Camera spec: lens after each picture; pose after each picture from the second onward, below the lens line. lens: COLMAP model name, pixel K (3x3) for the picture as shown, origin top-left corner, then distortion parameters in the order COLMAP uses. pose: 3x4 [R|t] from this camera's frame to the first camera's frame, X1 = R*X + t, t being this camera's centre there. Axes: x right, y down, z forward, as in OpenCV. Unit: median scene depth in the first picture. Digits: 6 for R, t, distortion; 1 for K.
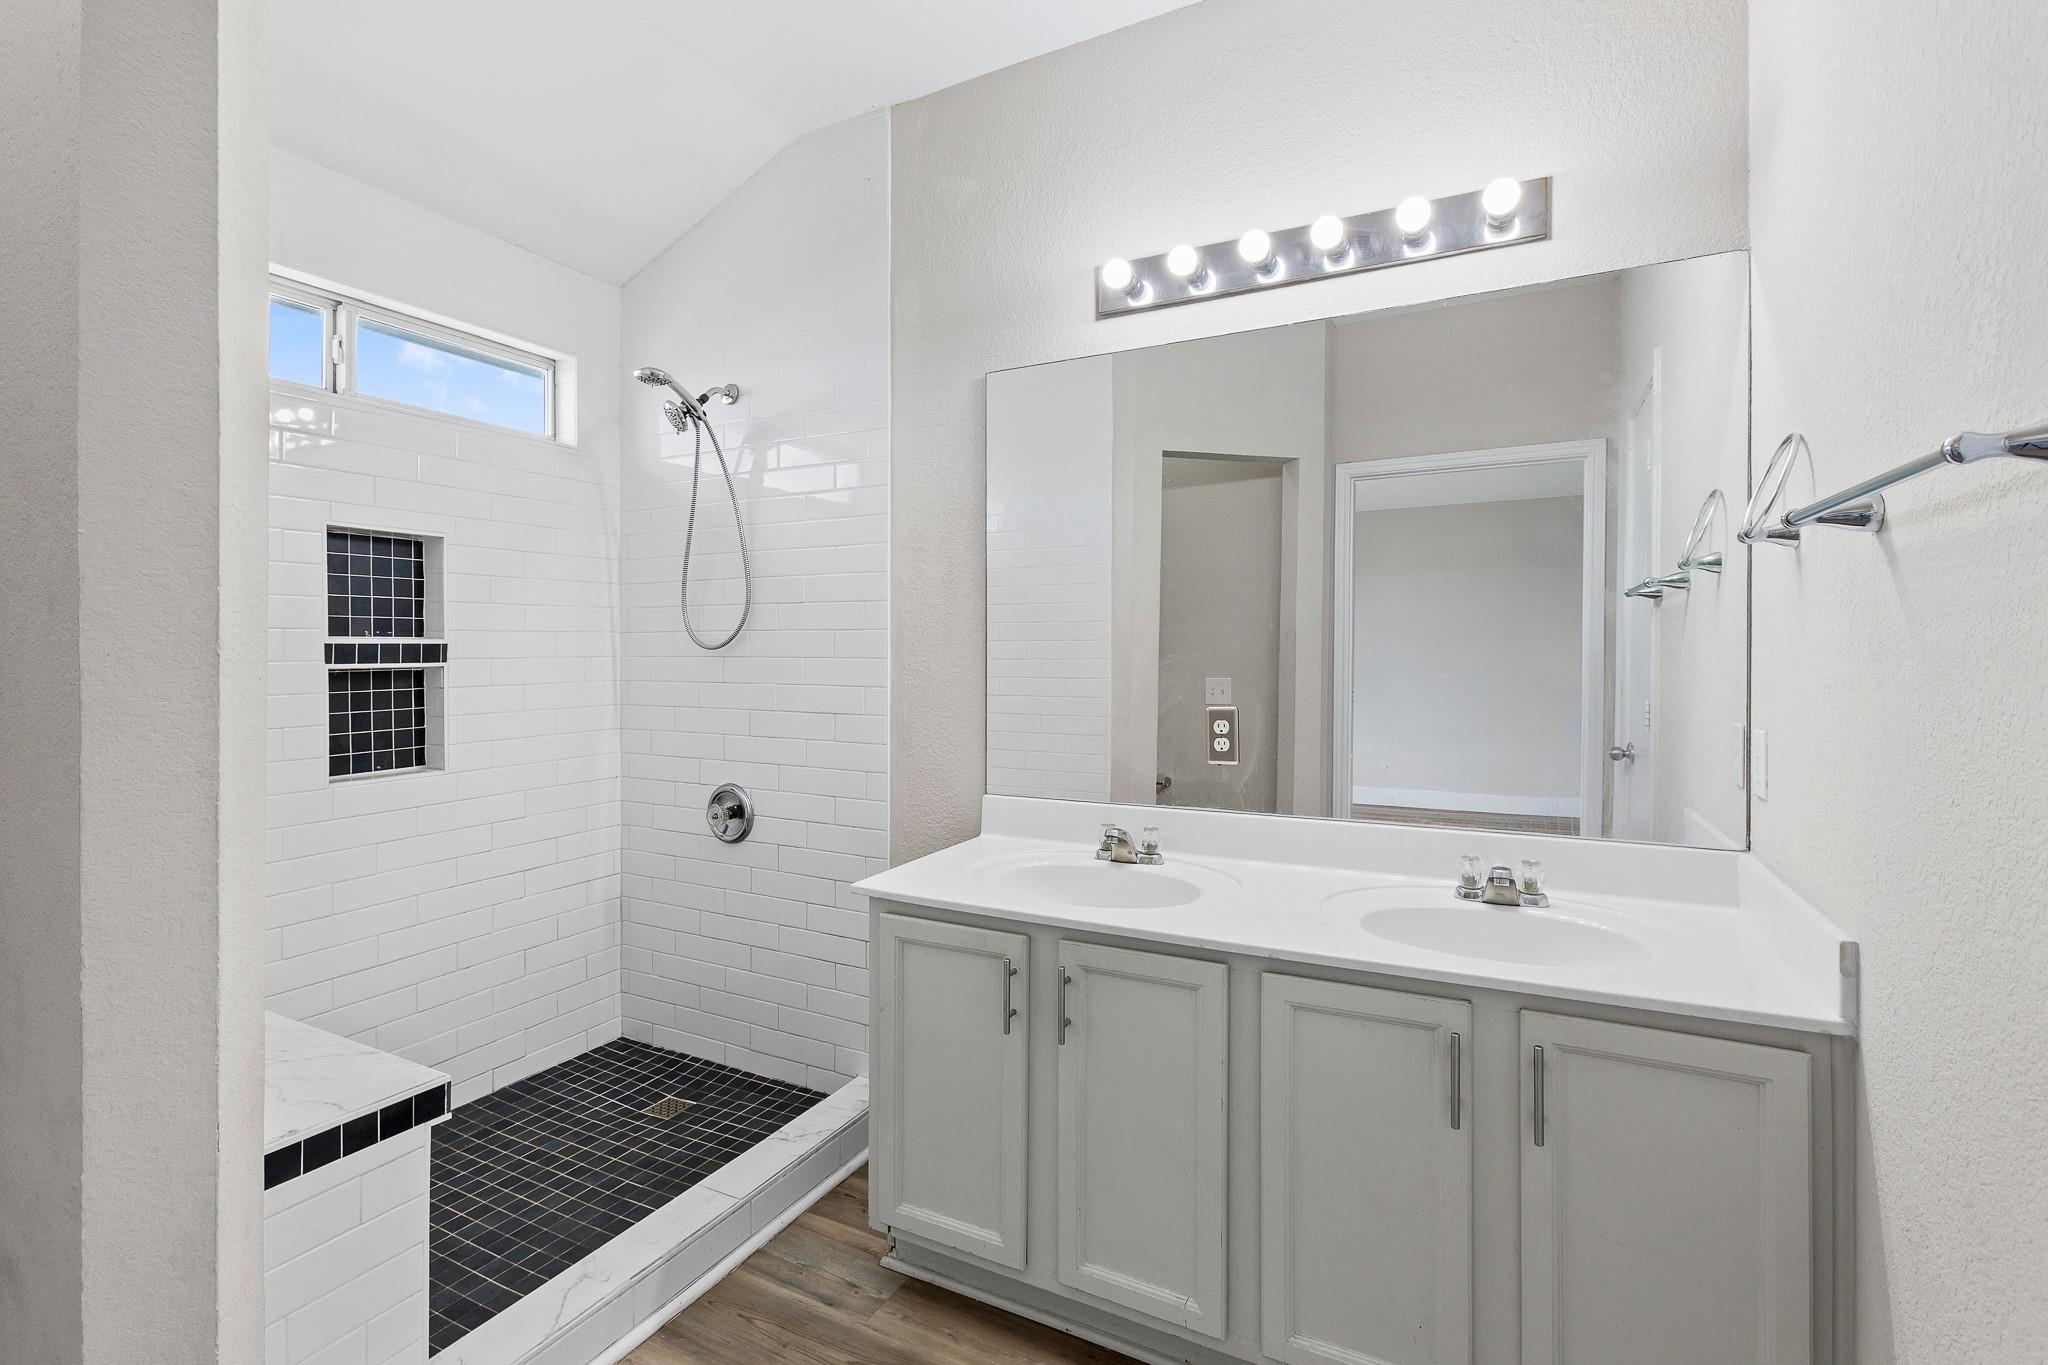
lens RADIAL K [[935.5, 0, 991.7], [0, 935.5, 656.6], [0, 0, 1]] dist [-0.004395, 0.001309]
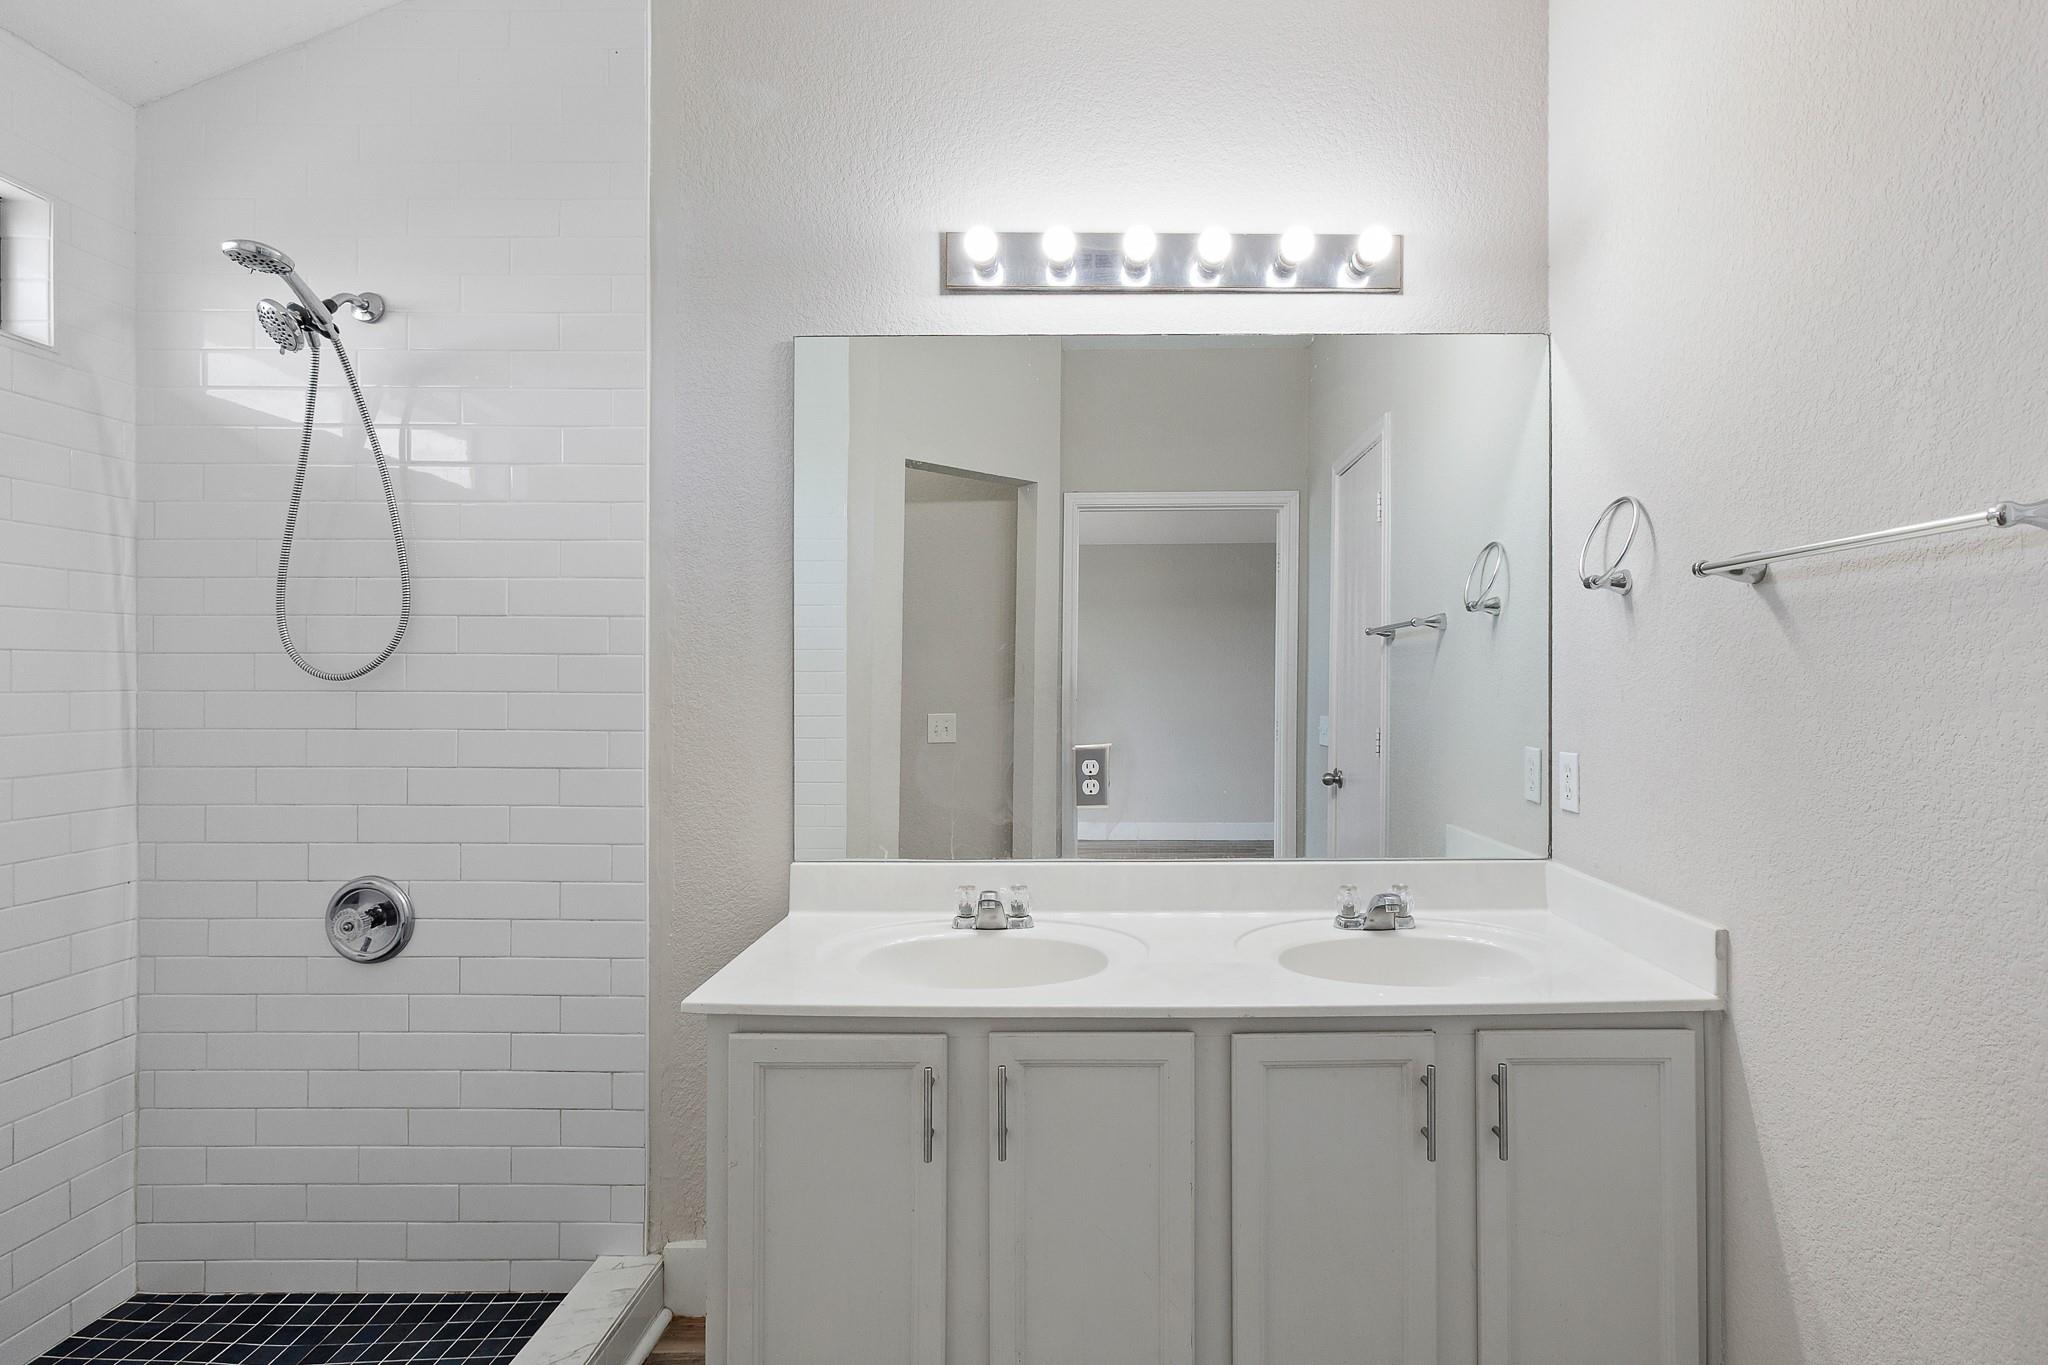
lens RADIAL K [[1000.6, 0, 1028.3], [0, 1000.6, 687.1], [0, 0, 1]] dist [-0.010521, 0.009280]
pose [[0.883037, 0.001373, 0.469300, -0.255508], [0.001066, 0.999987, -0.004932, 0.002133], [-0.469301, 0.004856, 0.883025, 0.169249]]
